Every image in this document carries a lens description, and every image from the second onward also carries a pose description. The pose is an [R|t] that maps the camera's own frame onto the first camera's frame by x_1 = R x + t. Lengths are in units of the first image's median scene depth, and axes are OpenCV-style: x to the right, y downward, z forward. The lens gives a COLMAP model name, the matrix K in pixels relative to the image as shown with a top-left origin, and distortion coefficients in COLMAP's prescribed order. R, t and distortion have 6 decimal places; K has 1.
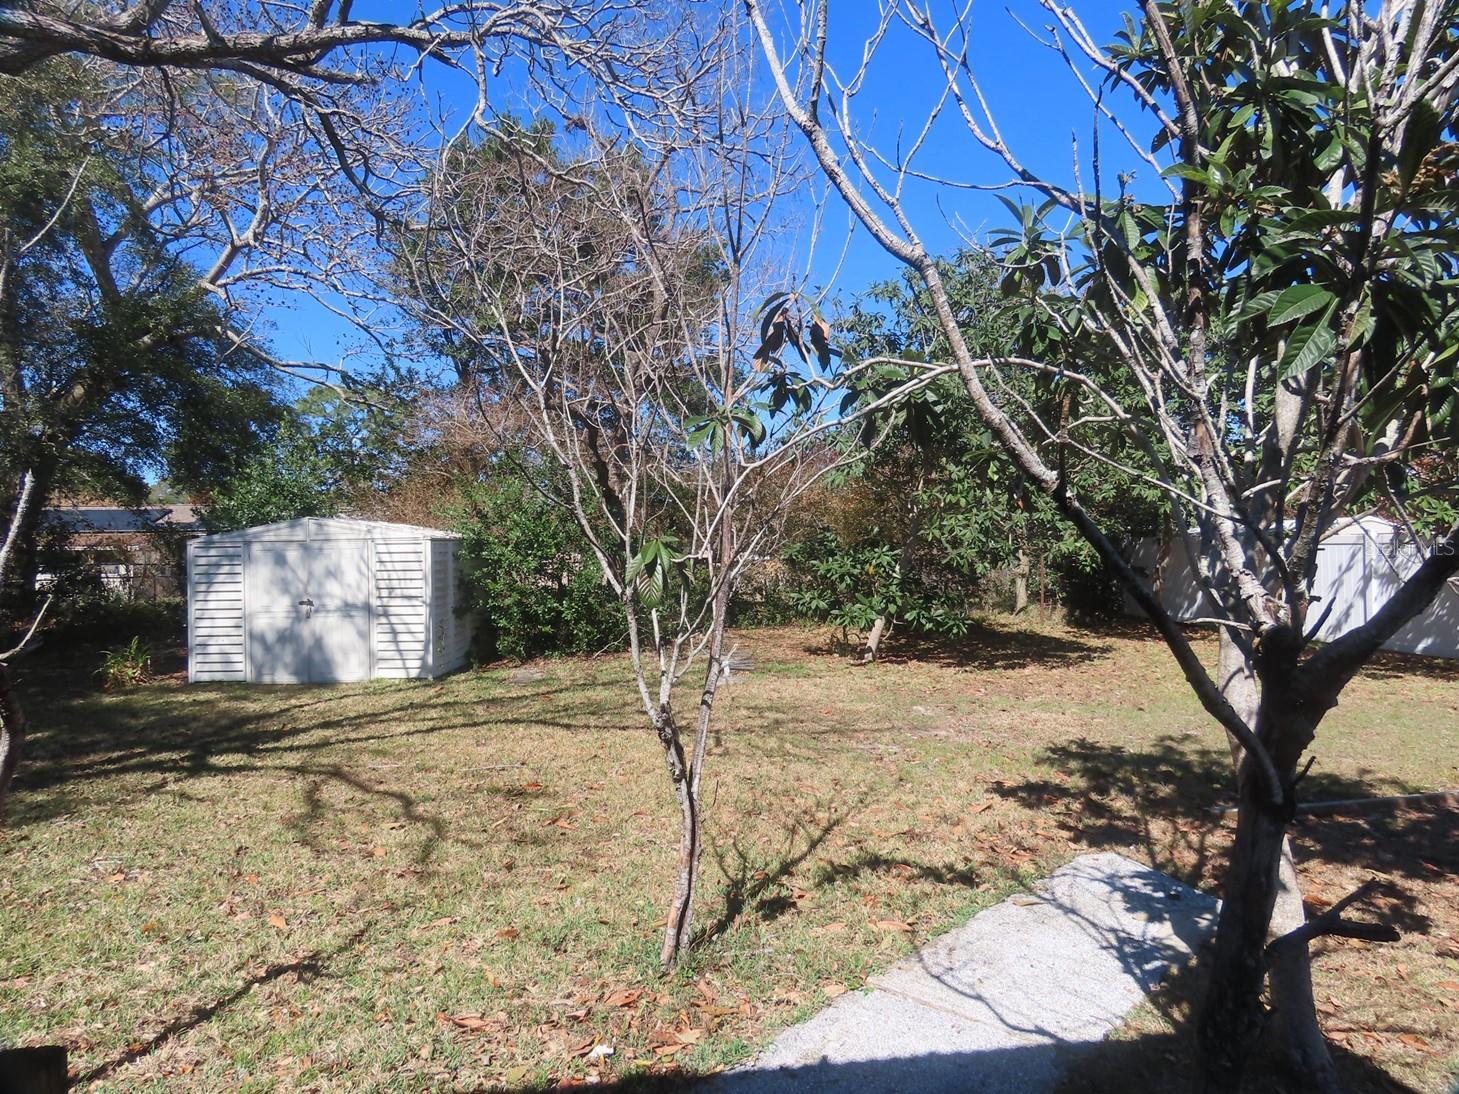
lens RADIAL K [[920.6, 0, 732.1], [0, 920.6, 544.1], [0, 0, 1]] dist [-0.013319, 0.005969]
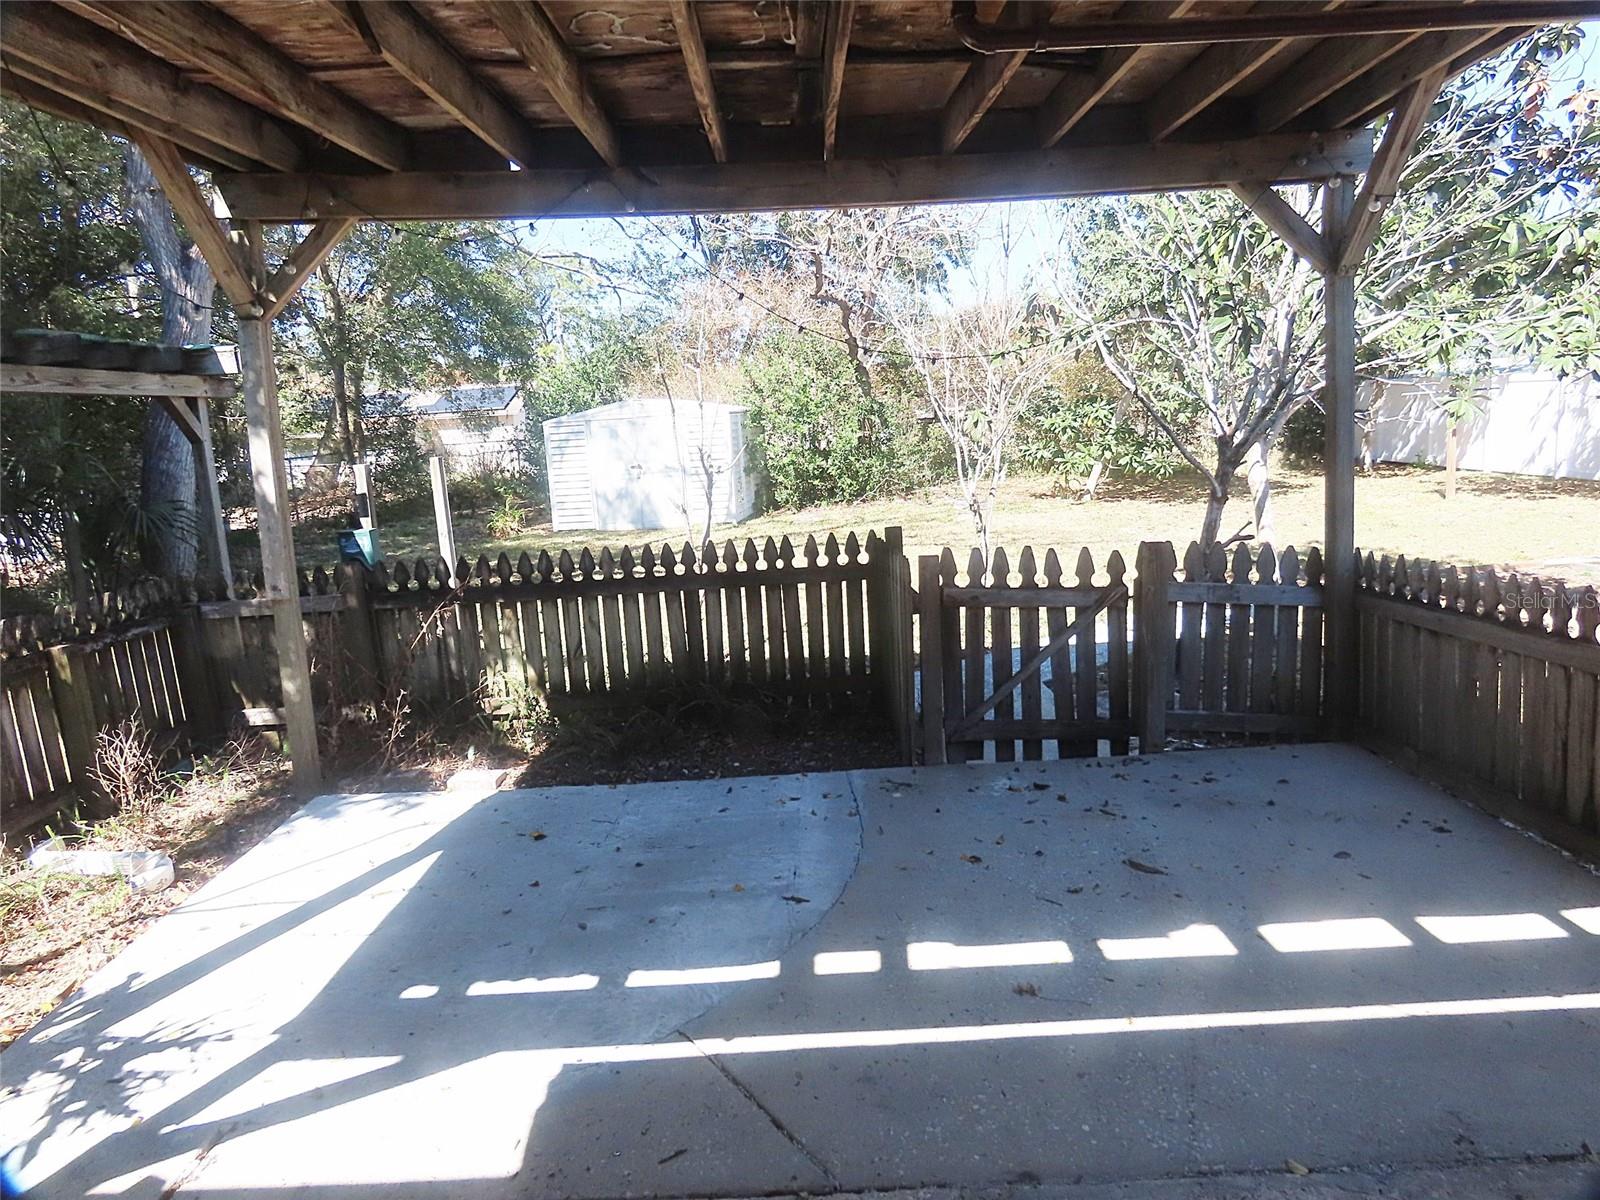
lens RADIAL K [[1009.6, 0, 797.4], [0, 1009.6, 601.2], [0, 0, 1]] dist [-0.013319, 0.005969]
pose [[0.989843, -0.017433, -0.141091, -0.039956], [0.044133, 0.981100, 0.188402, -0.007032], [0.135140, -0.192715, 0.971904, -0.338245]]
